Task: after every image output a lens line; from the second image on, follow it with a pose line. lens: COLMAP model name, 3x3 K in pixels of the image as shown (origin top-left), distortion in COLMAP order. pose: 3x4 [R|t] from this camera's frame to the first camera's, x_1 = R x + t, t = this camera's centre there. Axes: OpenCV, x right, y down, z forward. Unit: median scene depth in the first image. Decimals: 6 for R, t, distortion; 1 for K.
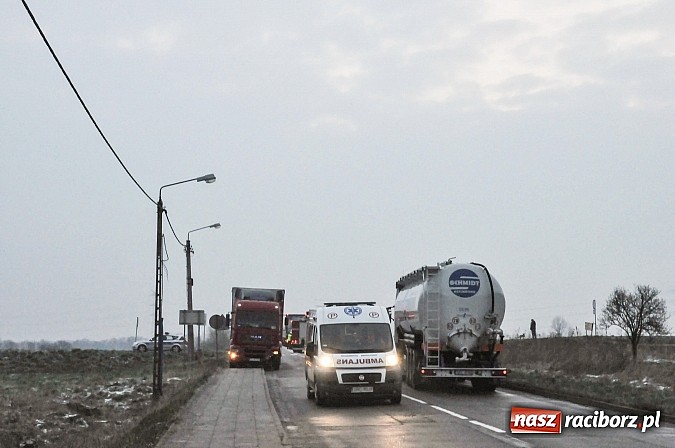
lens RADIAL K [[2055.5, 0, 337.5], [0, 2055.5, 224.0], [0, 0, 1]] dist [0.570365, -0.197712]
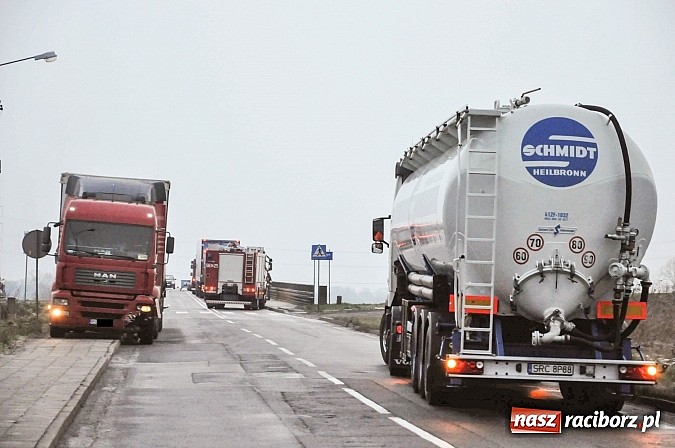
lens RADIAL K [[2055.5, 0, 337.5], [0, 2055.5, 224.0], [0, 0, 1]] dist [0.570365, -0.197712]
pose [[0.999657, 0.025195, -0.007122, 0.020739], [-0.025032, 0.999442, 0.022112, 0.034817], [0.007675, -0.021926, 0.999730, 0.585443]]
